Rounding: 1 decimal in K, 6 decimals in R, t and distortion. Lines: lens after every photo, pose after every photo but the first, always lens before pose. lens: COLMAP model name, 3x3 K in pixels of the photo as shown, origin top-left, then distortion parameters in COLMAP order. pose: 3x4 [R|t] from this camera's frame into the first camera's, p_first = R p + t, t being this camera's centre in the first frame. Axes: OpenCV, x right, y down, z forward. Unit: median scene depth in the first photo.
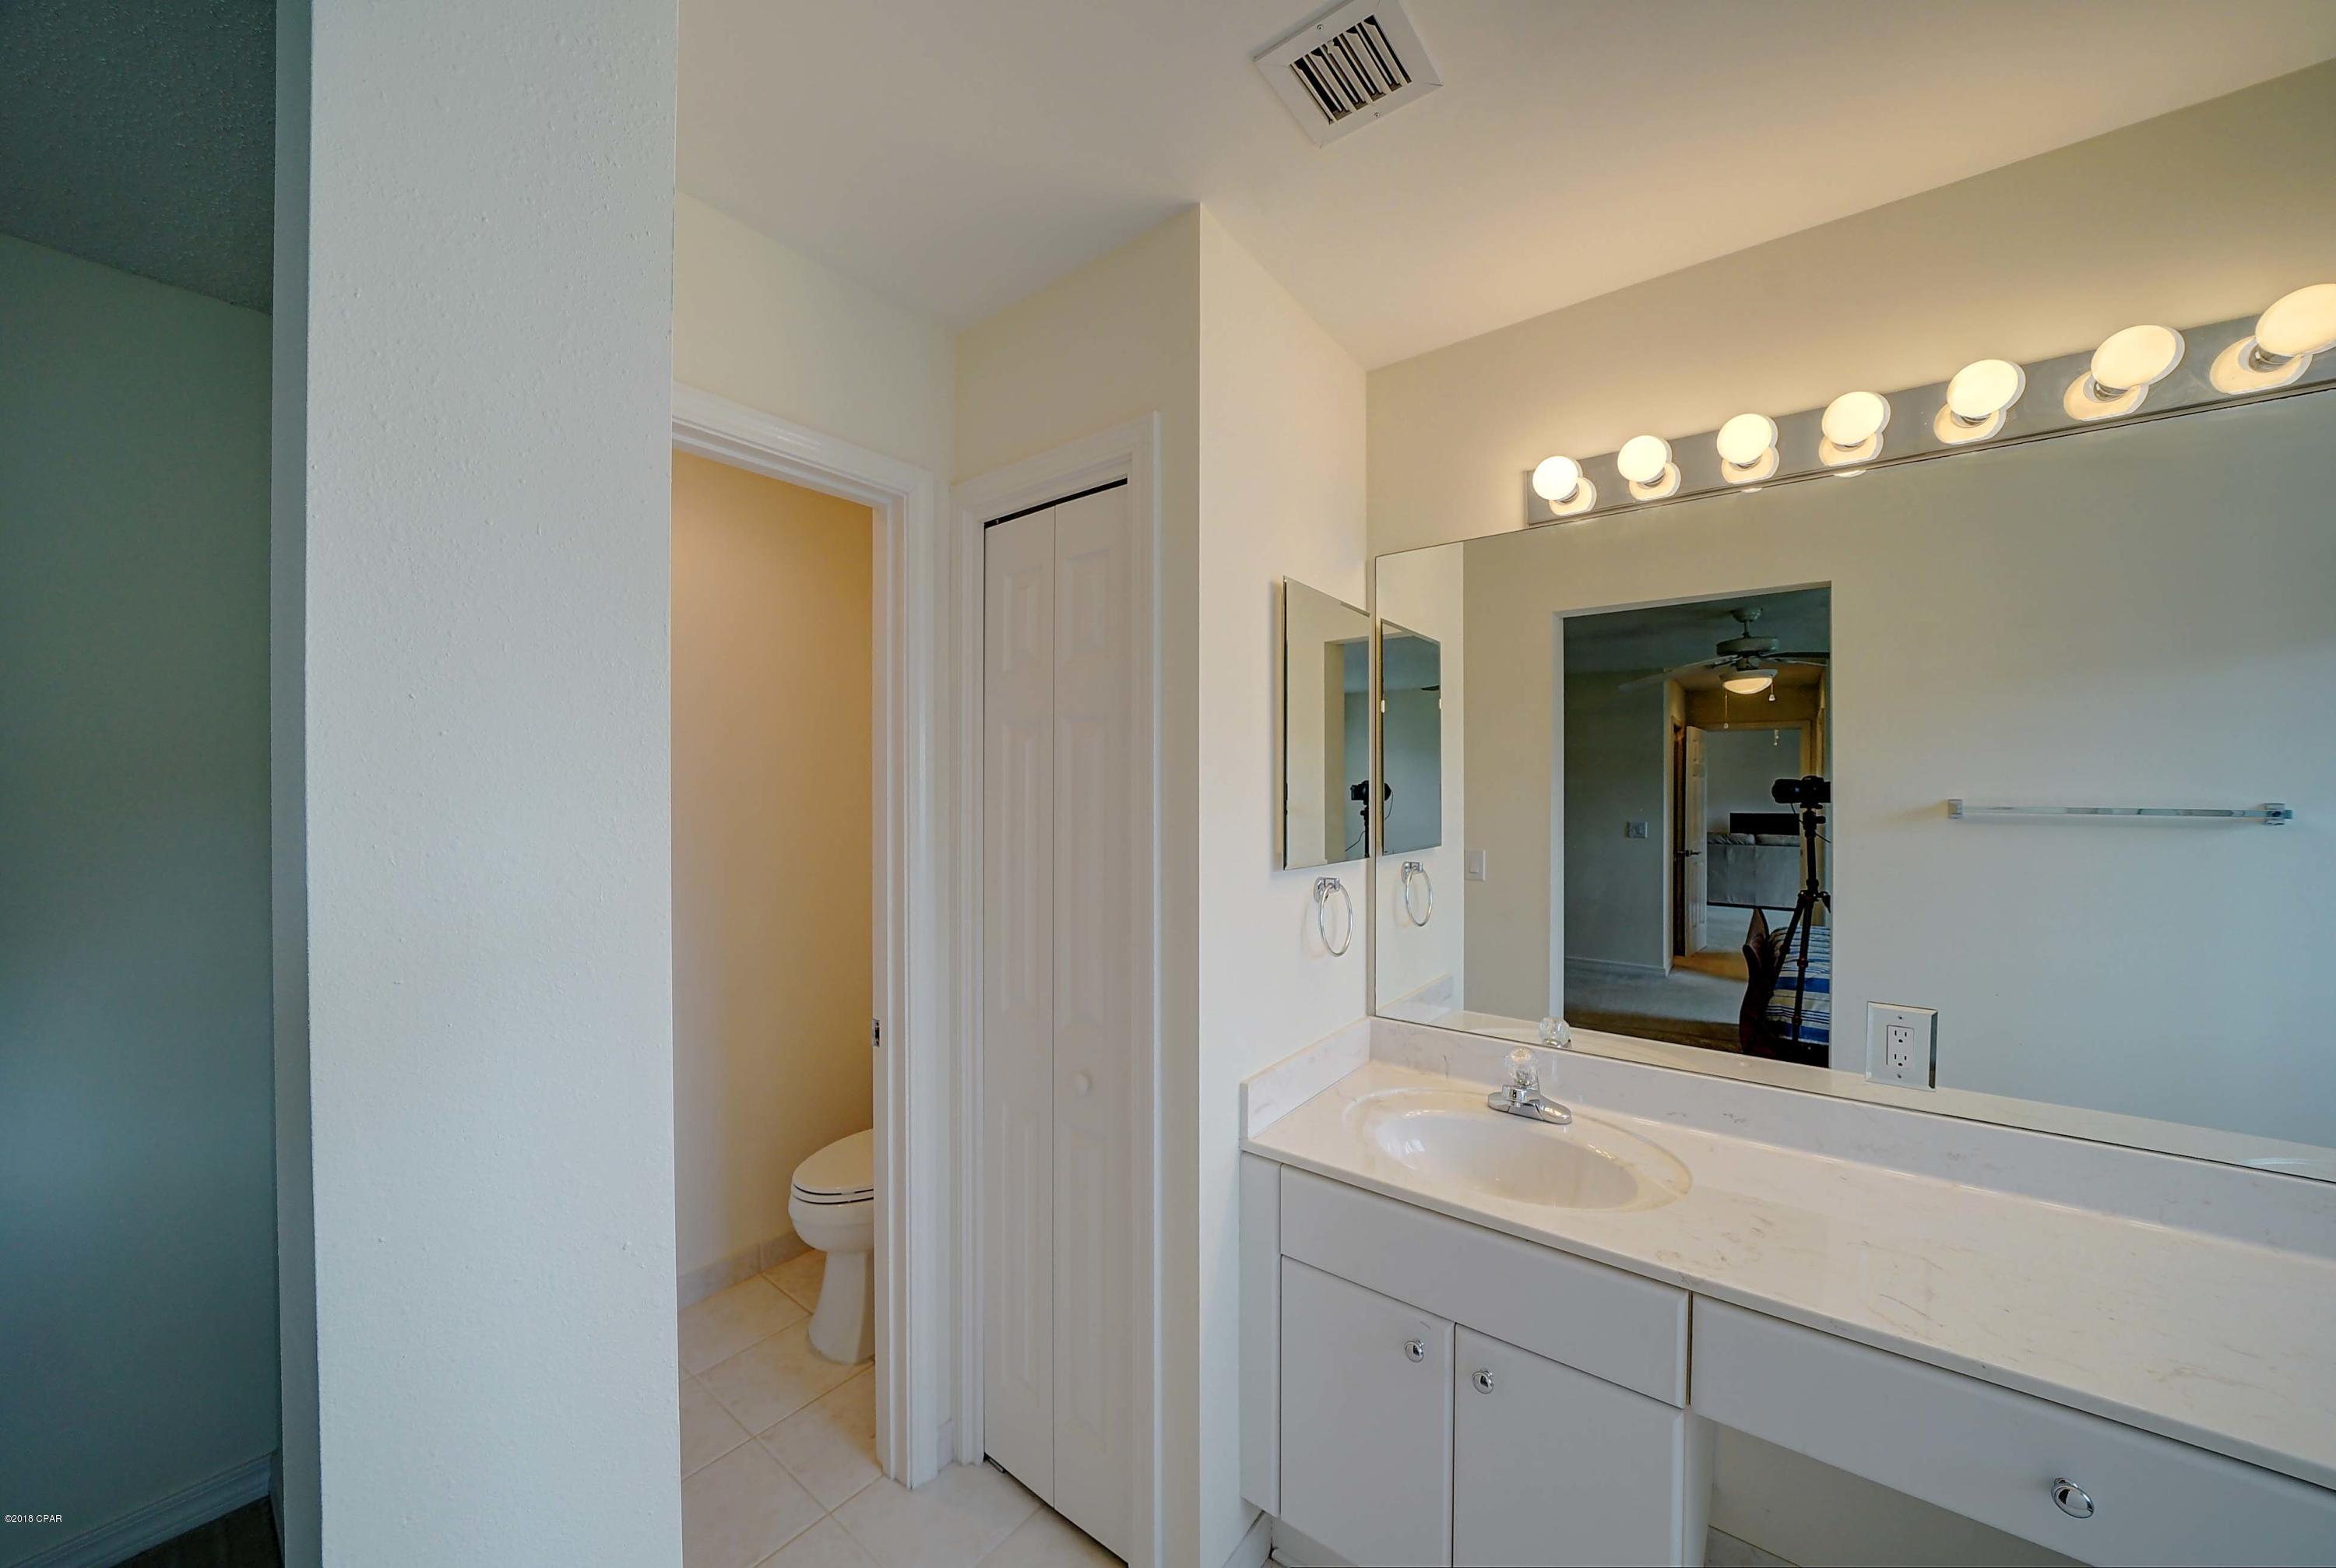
lens RADIAL K [[822.1, 0, 1168.0], [0, 822.1, 784.0], [0, 0, 1]] dist [-0.000059, -0.000004]
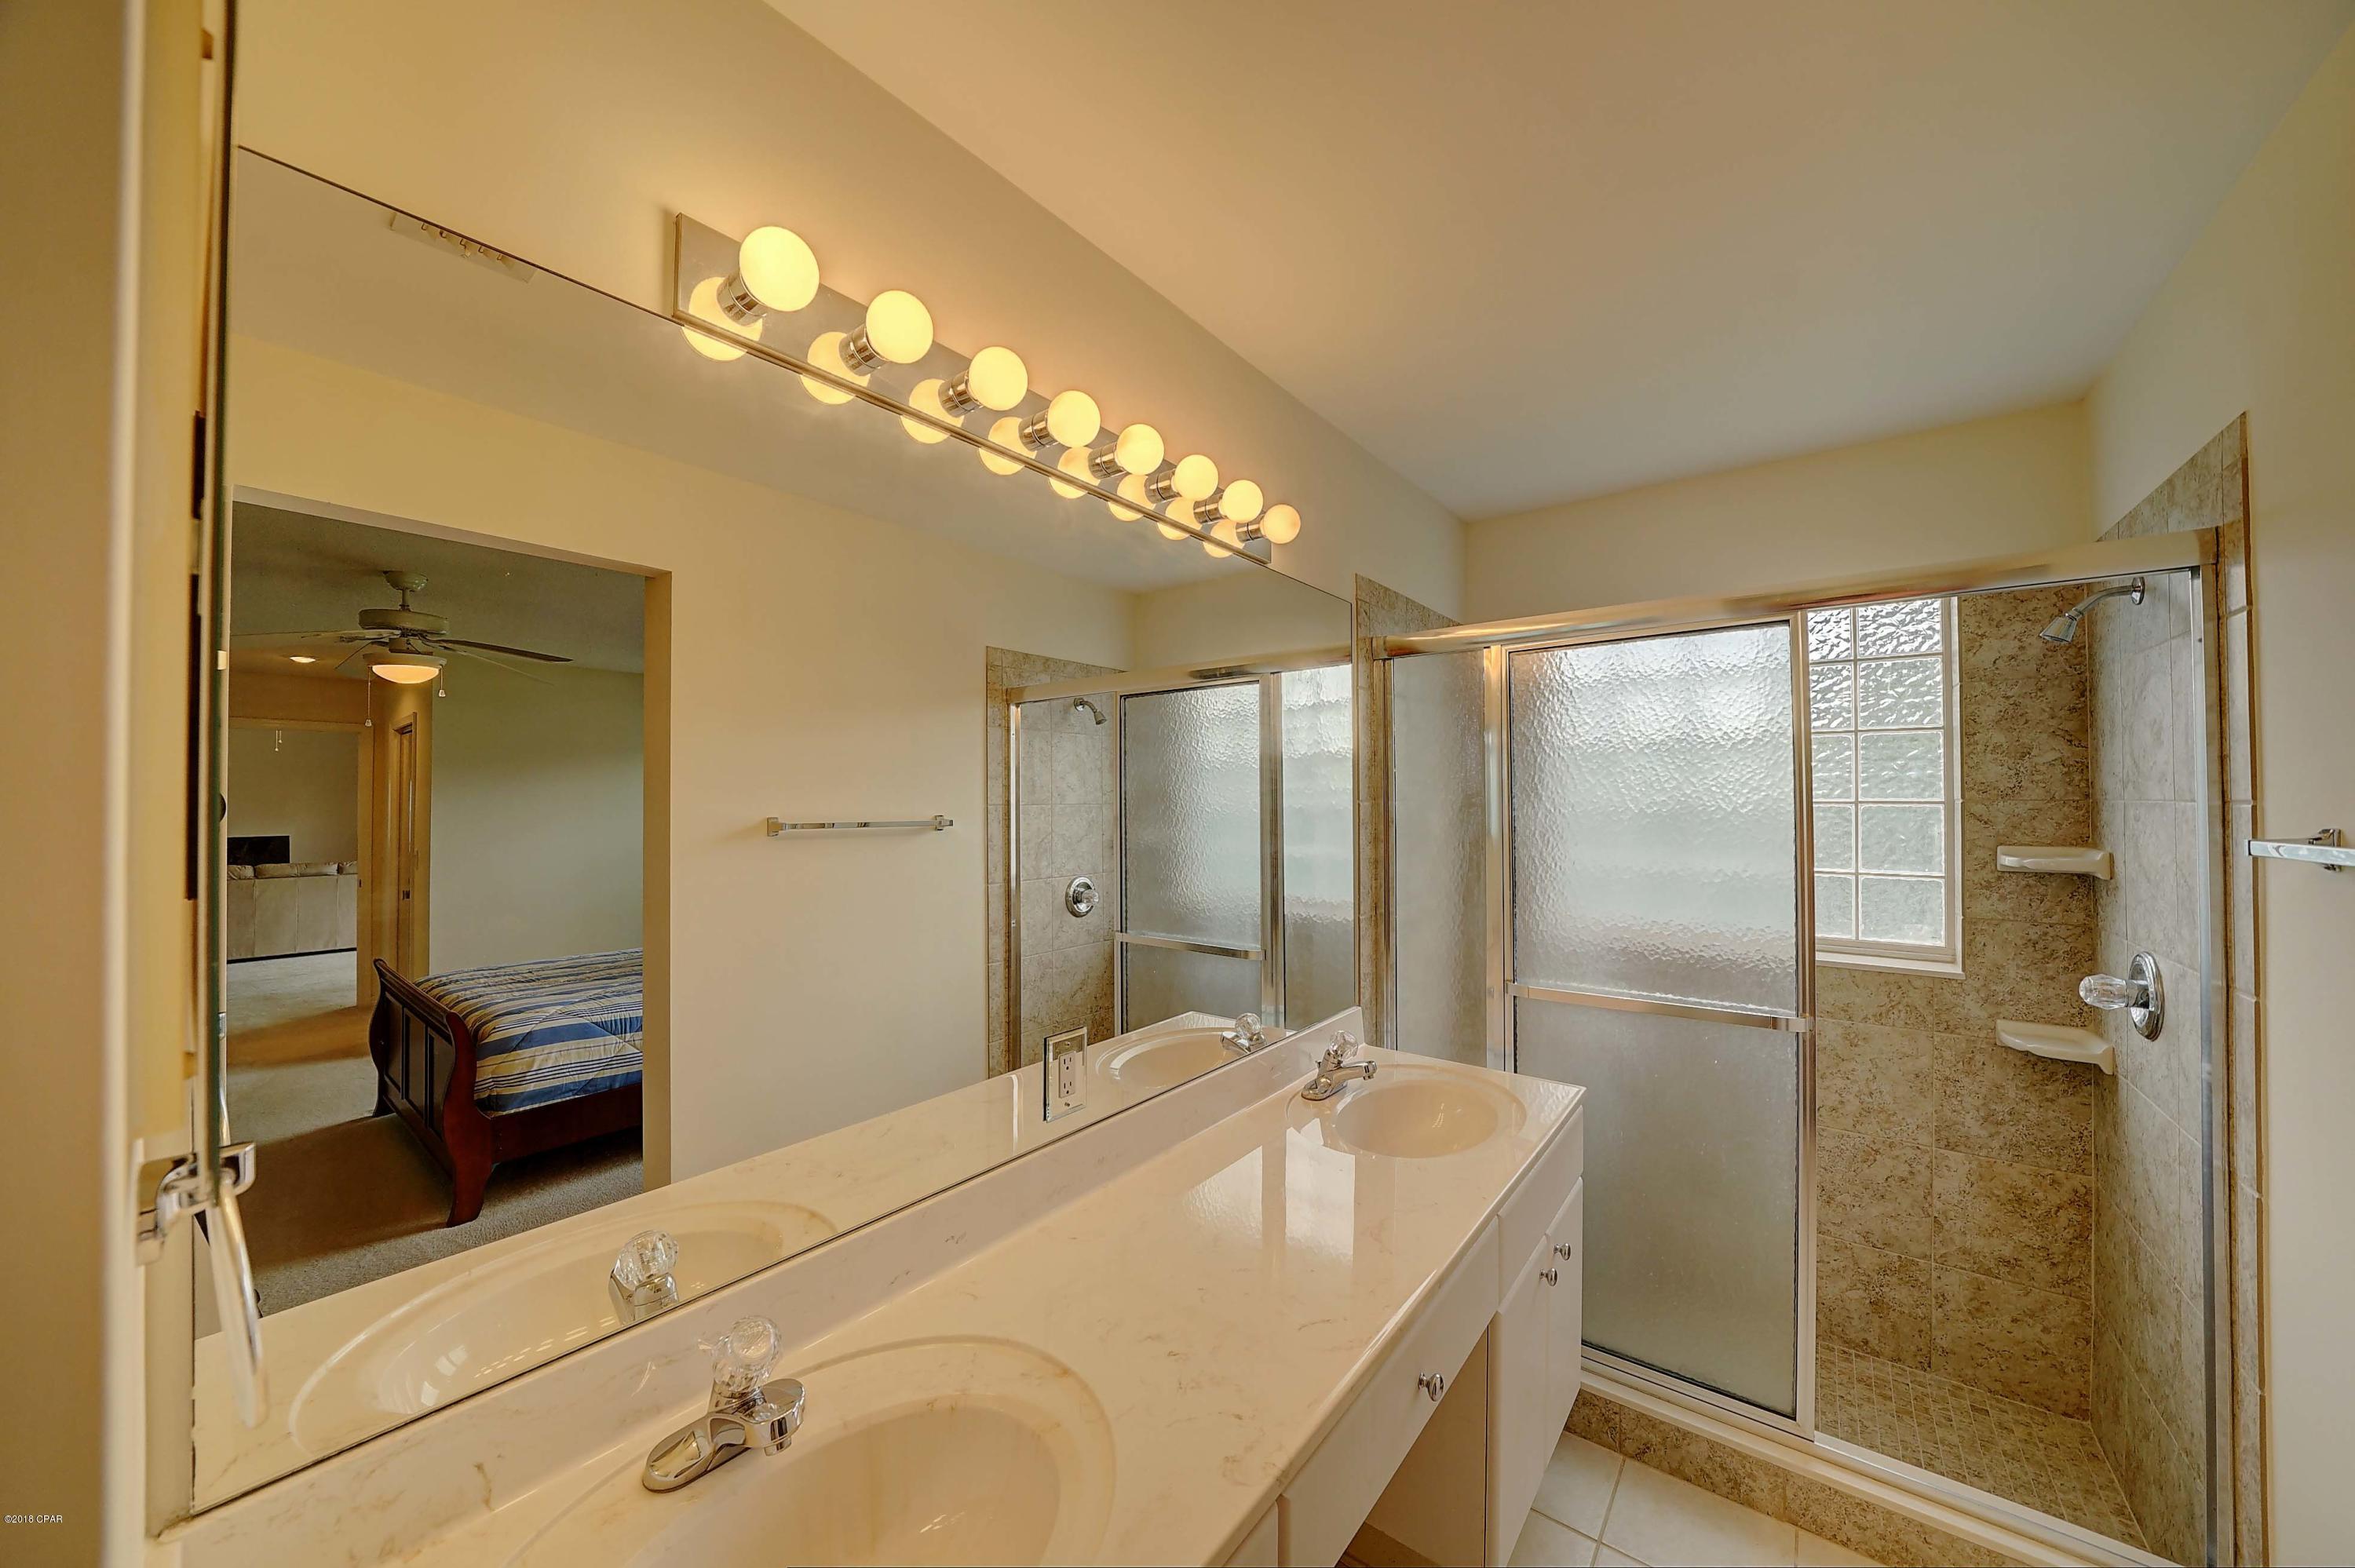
lens RADIAL K [[814.9, 0, 1171.5], [0, 814.9, 786.7], [0, 0, 1]] dist [-0.025419, 0.003286]
pose [[0.018238, 0.021097, 0.999611, -0.028128], [-0.003823, 0.999772, -0.021030, -0.000203], [-0.999826, -0.003438, 0.018315, 0.272716]]
